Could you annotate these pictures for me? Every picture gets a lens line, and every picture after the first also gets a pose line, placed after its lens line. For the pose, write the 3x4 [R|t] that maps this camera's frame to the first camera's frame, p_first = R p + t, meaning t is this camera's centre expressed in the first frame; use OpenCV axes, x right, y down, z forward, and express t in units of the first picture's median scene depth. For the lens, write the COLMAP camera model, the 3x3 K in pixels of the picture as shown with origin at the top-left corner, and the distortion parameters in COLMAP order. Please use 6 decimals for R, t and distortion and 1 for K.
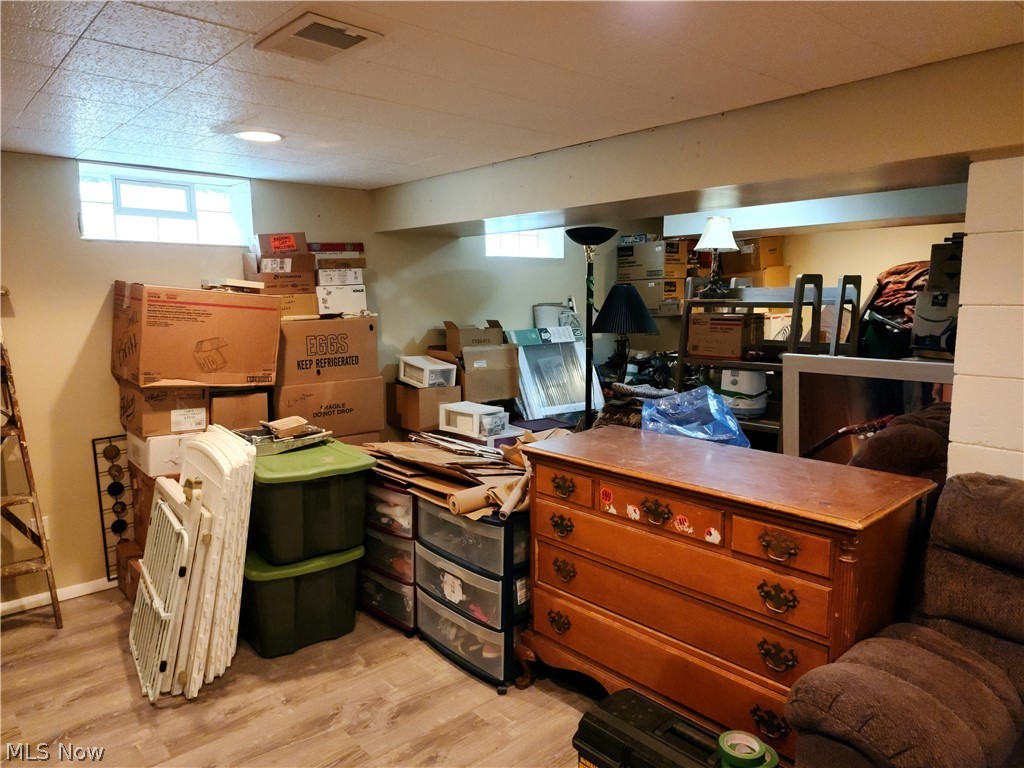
lens RADIAL K [[680.1, 0, 507.7], [0, 680.1, 377.5], [0, 0, 1]] dist [0.101993, -0.083270]
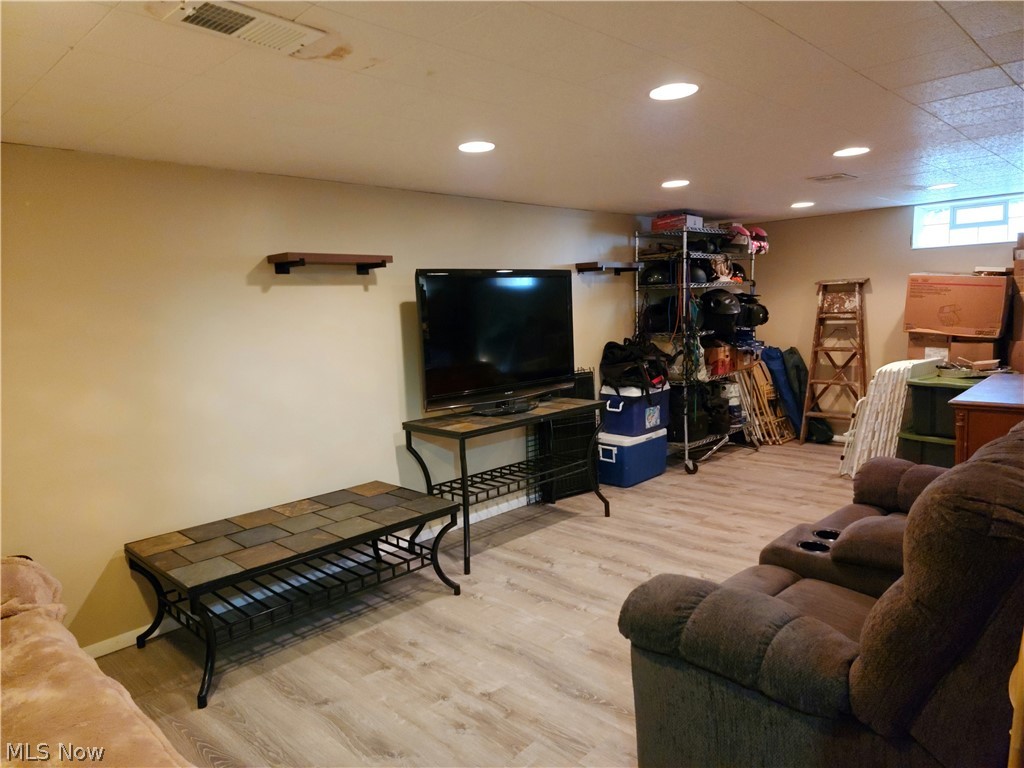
lens RADIAL K [[686.9, 0, 512.4], [0, 686.9, 366.8], [0, 0, 1]] dist [0.140904, -0.140700]
pose [[0.090045, 0.094884, -0.991408, 0.998168], [-0.084624, 0.992580, 0.087310, 0.025446], [0.992336, 0.076035, 0.097406, -0.147975]]
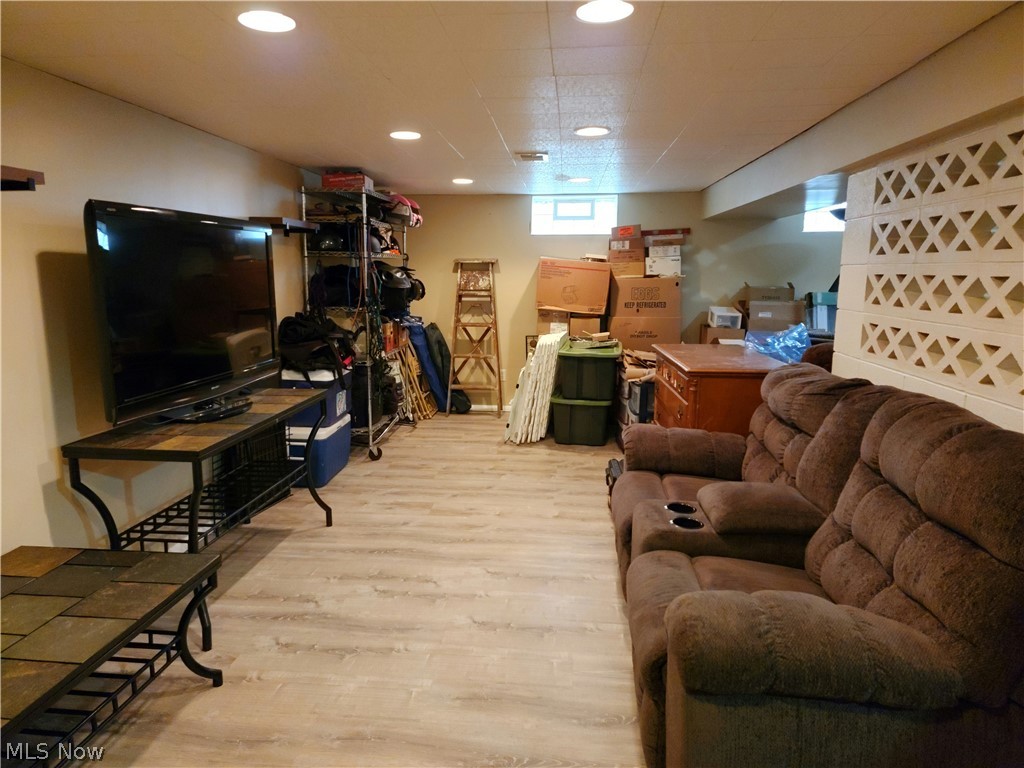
lens RADIAL K [[680.1, 0, 507.7], [0, 680.1, 377.5], [0, 0, 1]] dist [0.101993, -0.083270]
pose [[0.689015, 0.122024, -0.714401, 0.711658], [-0.096973, 0.992383, 0.075977, 0.058746], [0.718230, 0.016928, 0.695600, -0.363104]]
